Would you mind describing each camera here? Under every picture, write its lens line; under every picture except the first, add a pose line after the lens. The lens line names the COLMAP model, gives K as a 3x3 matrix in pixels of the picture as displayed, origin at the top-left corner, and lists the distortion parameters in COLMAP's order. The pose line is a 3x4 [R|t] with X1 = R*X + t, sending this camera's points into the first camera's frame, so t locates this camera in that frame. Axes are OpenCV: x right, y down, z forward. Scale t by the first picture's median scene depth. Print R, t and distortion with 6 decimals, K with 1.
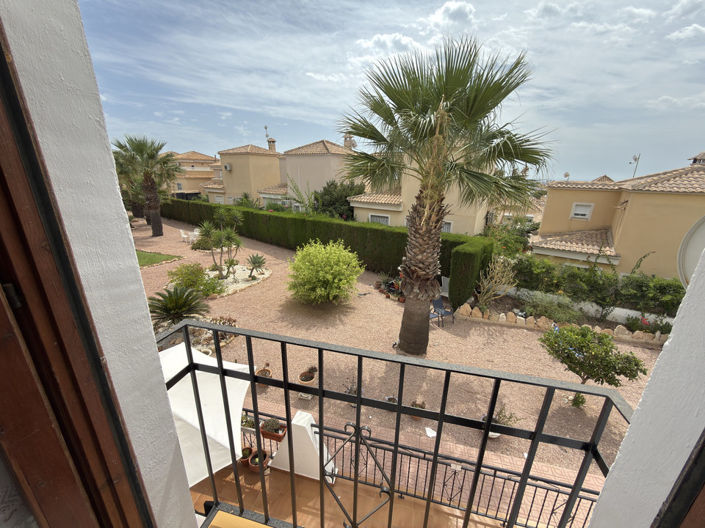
lens RADIAL K [[278.3, 0, 348.0], [0, 278.3, 266.3], [0, 0, 1]] dist [-0.006098, 0.000051]
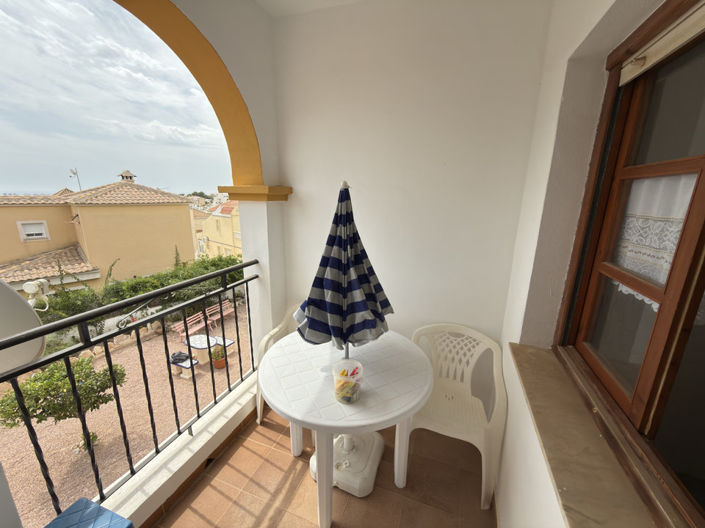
lens RADIAL K [[284.1, 0, 352.5], [0, 284.1, 264.0], [0, 0, 1]] dist [0.000896, 0.000295]
pose [[0.103957, -0.242078, 0.964672, 0.114483], [0.300587, 0.932217, 0.201541, 0.020283], [-0.948072, 0.269016, 0.169676, -0.060444]]
